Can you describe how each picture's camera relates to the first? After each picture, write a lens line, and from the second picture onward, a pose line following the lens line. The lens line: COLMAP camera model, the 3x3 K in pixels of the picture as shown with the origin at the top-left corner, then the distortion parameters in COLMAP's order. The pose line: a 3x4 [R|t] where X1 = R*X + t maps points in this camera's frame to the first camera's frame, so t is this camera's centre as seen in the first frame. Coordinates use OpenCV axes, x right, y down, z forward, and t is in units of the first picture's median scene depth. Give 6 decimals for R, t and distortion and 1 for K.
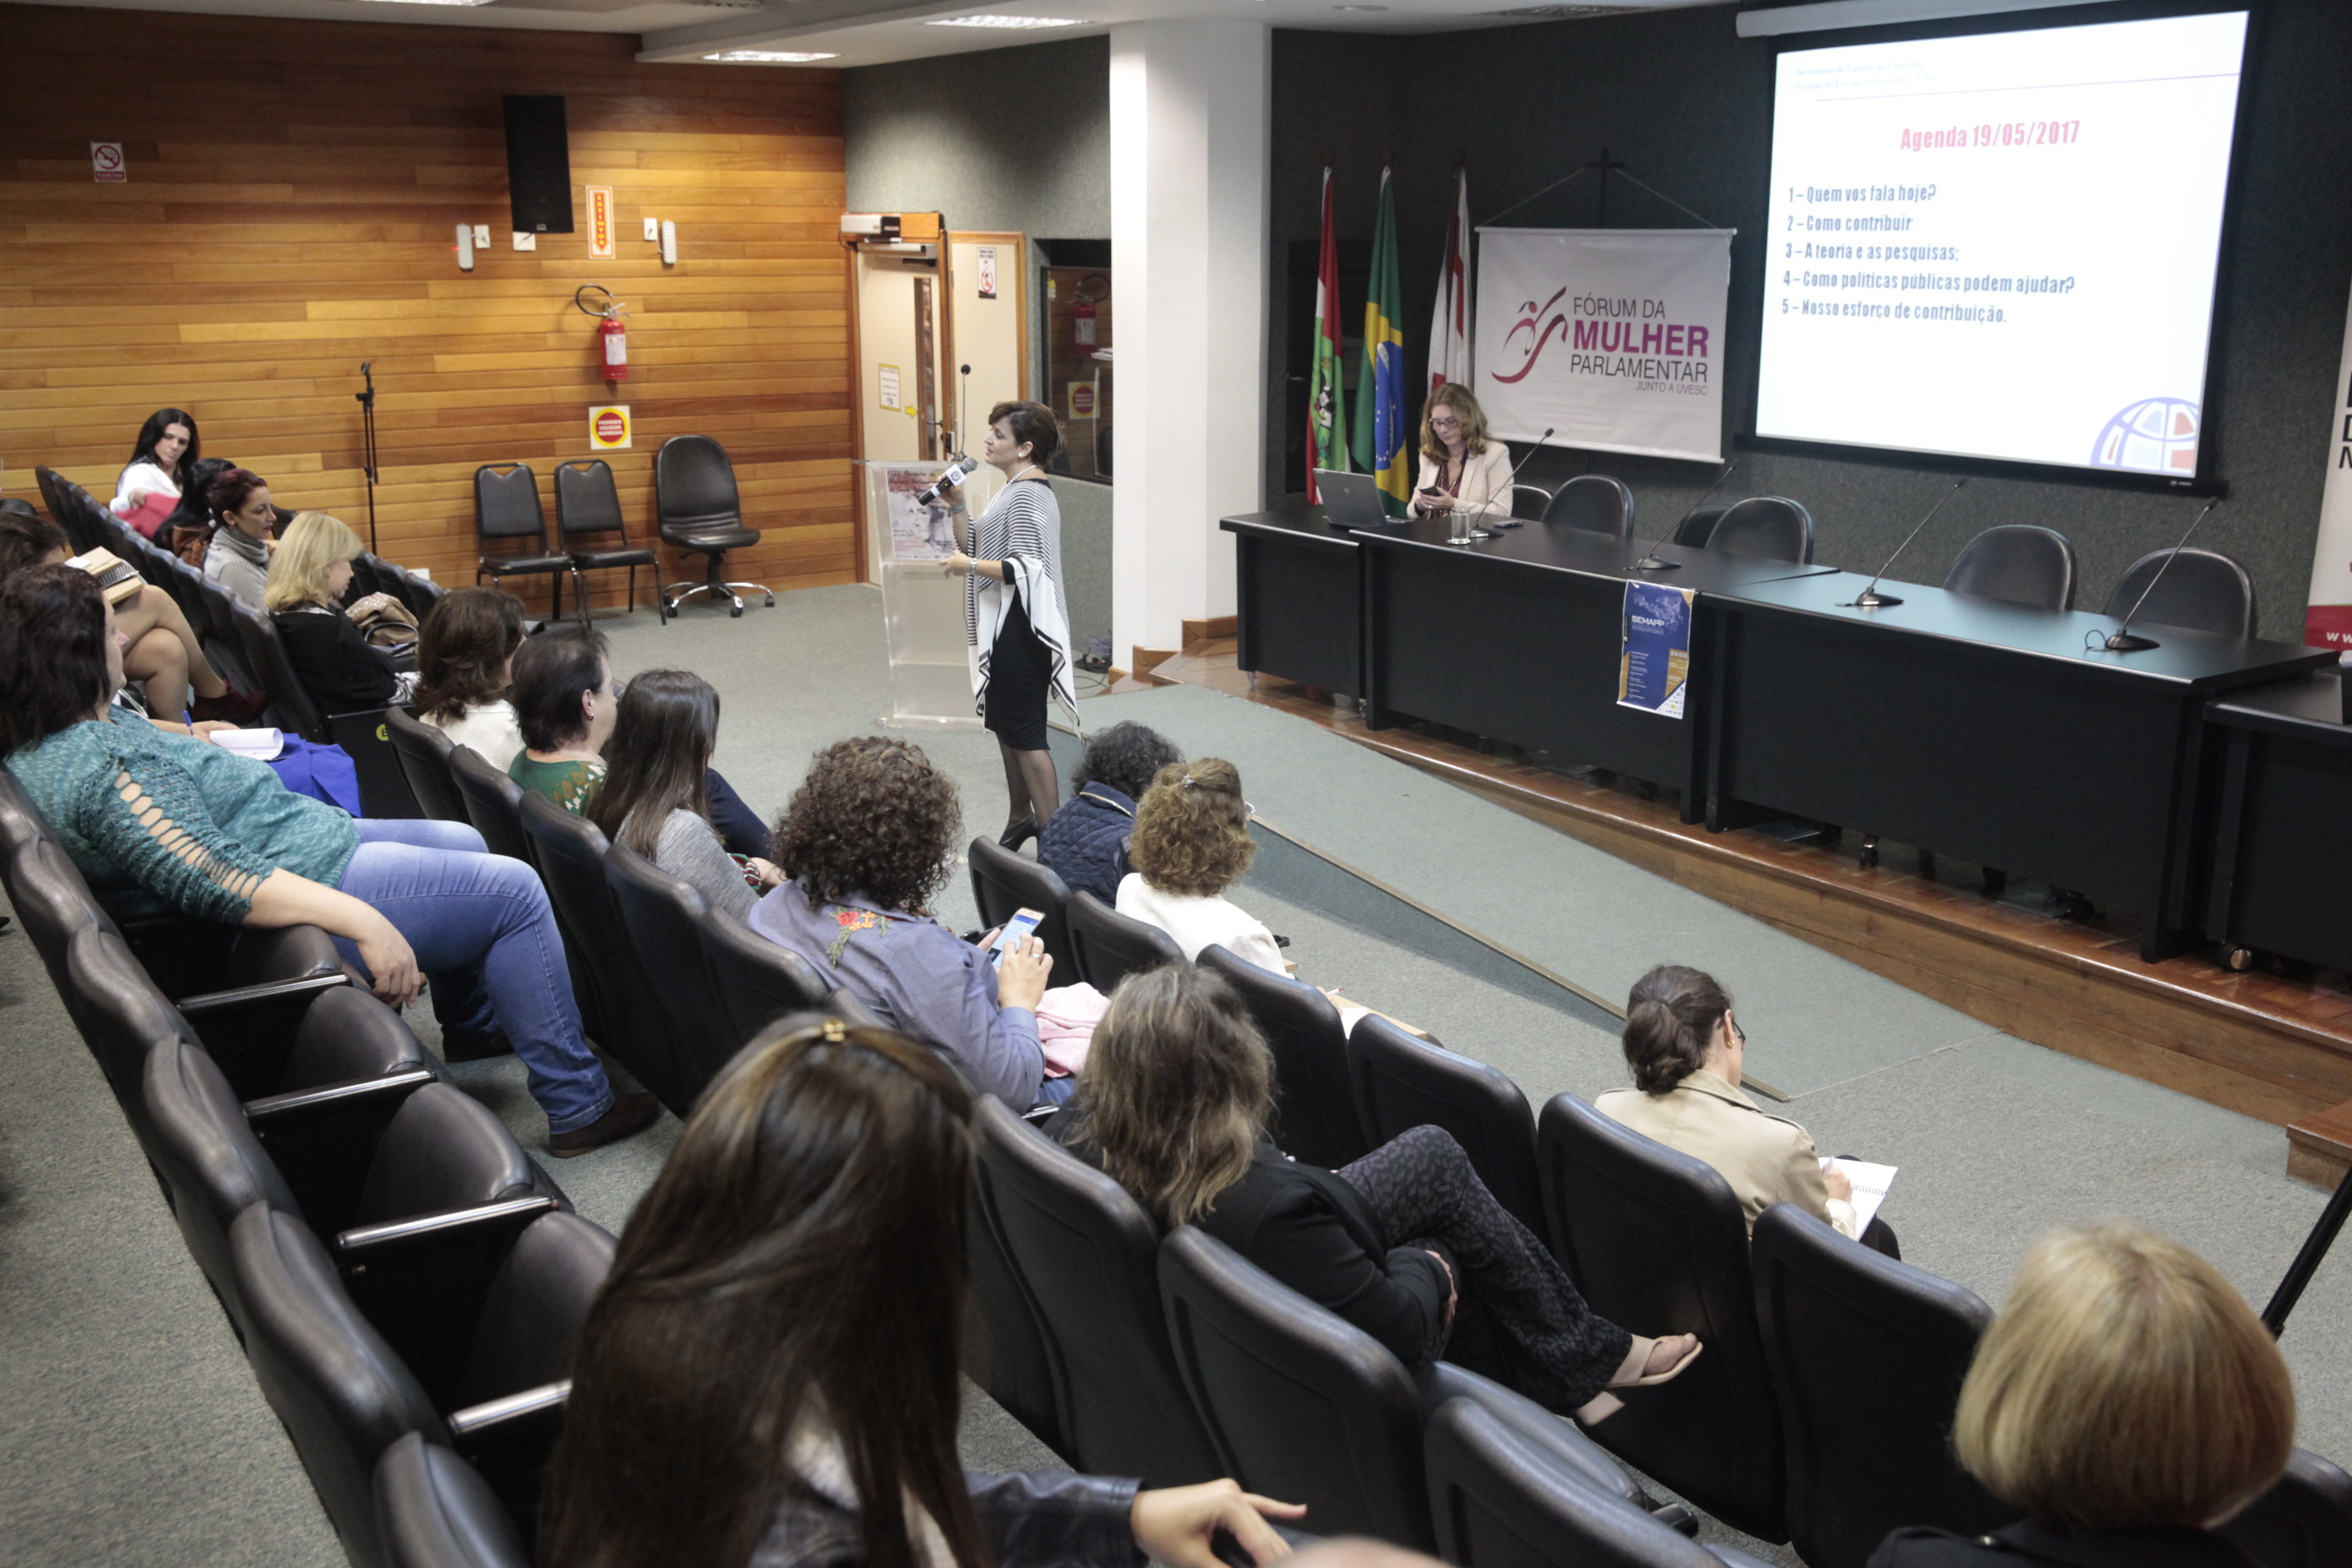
lens RADIAL K [[2224.0, 0, 1176.0], [0, 2224.0, 784.0], [0, 0, 1]] dist [-0.034792, 0.121043]
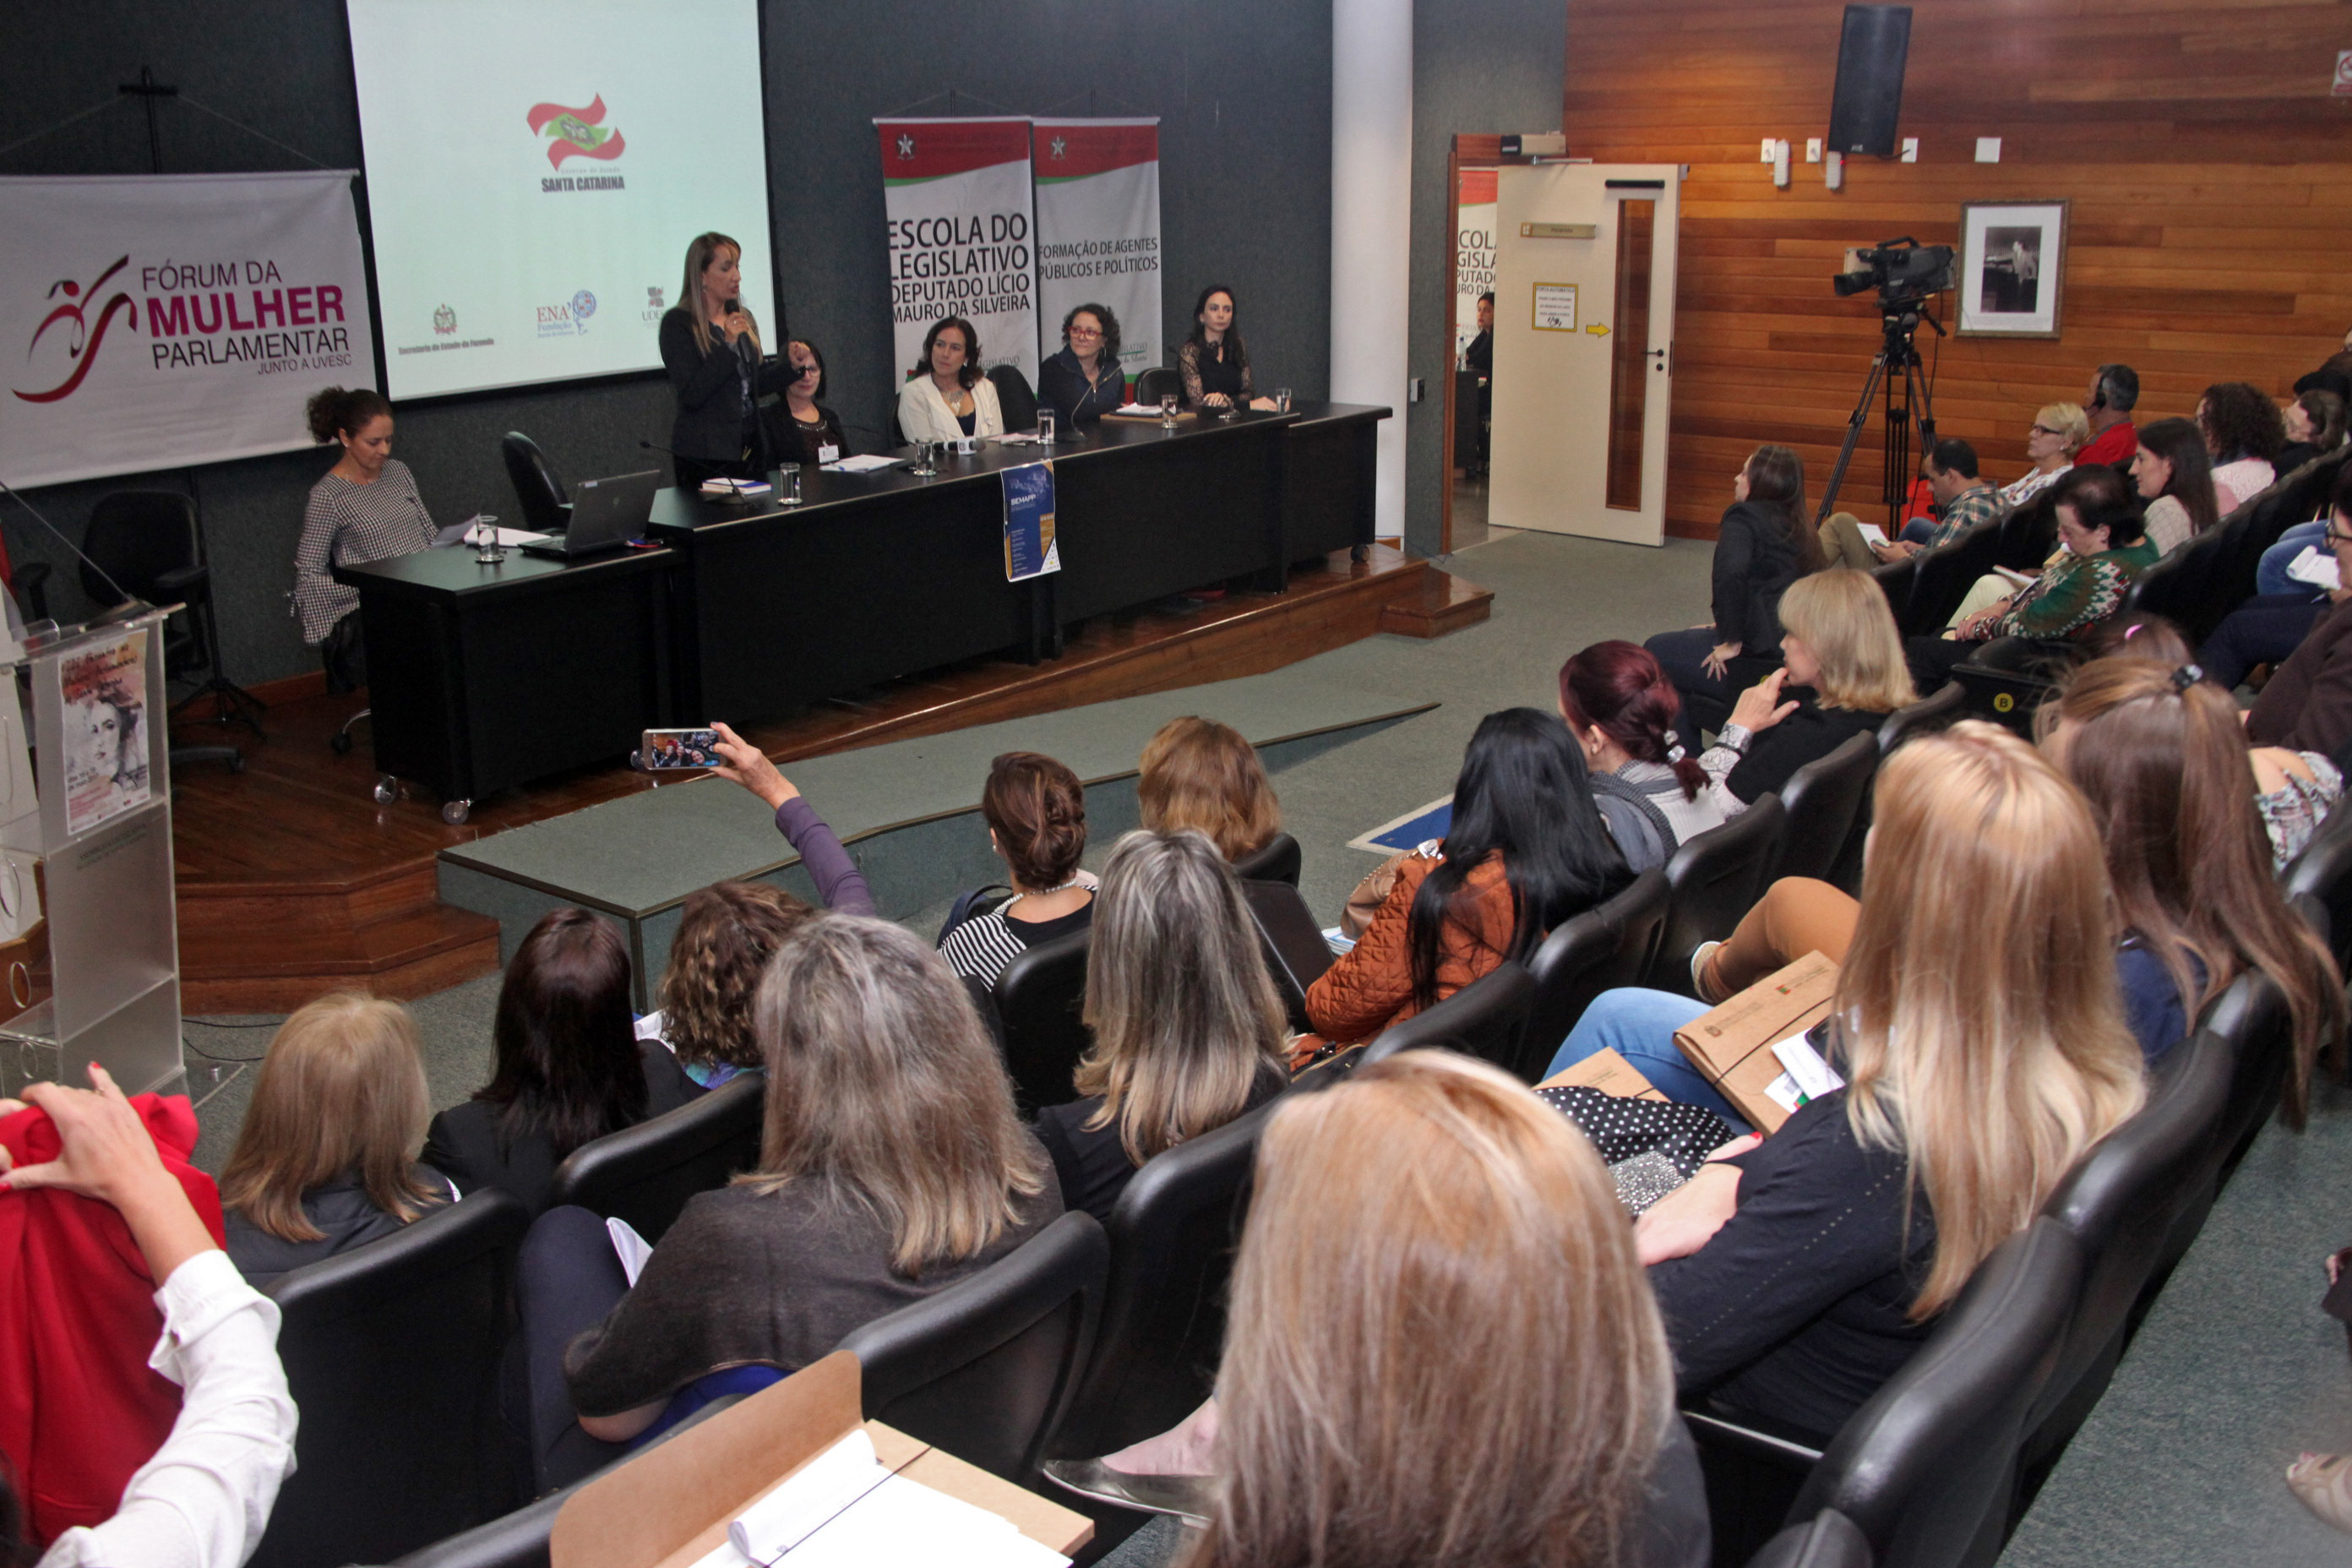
lens RADIAL K [[2209.0, 0, 1127.8], [0, 2209.0, 789.7], [0, 0, 1]] dist [-0.085918, 0.145010]
pose [[-0.327448, -0.259984, 0.908397, -0.665026], [0.247615, 0.904189, 0.348037, -0.243898], [-0.911847, 0.338897, -0.231699, 0.967199]]
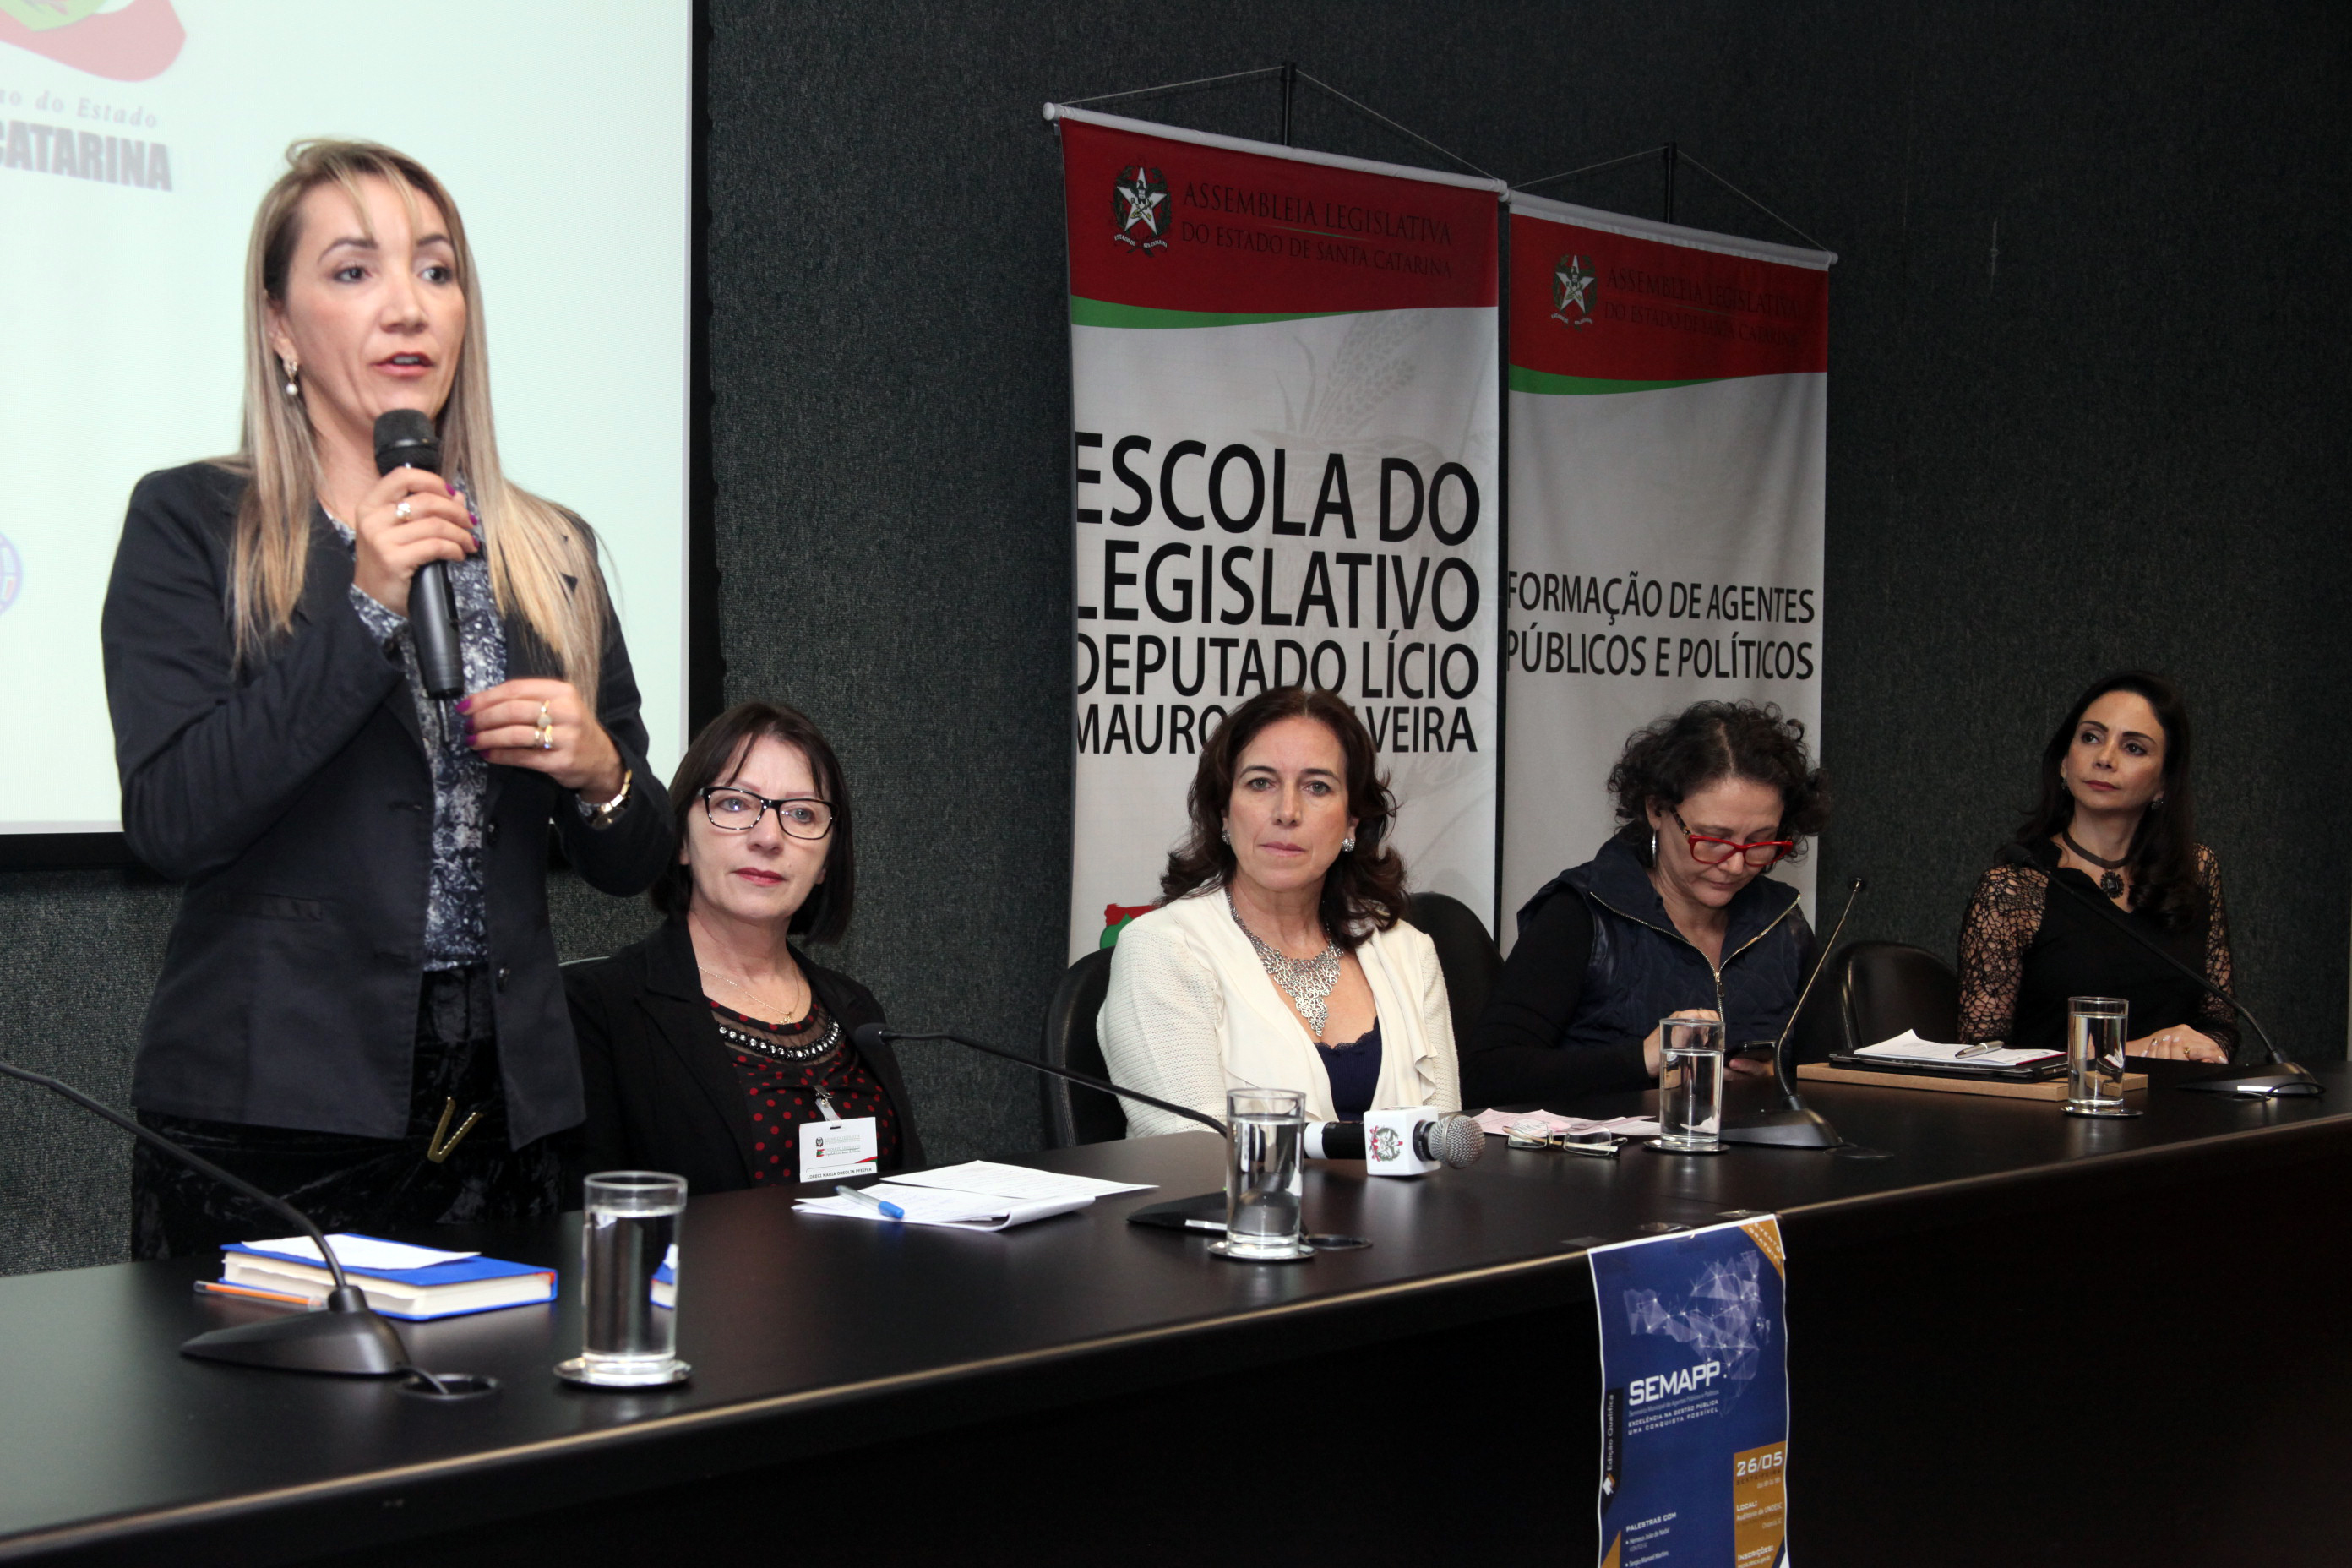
lens RADIAL K [[3677.8, 0, 1124.5], [0, 3677.8, 845.7], [0, 0, 1]] dist [0.062652, 0.544391]
pose [[-0.269106, -0.038595, 0.962337, -0.139069], [0.221092, 0.970037, 0.100729, -0.146531], [-0.937390, 0.239872, -0.252510, 0.883496]]
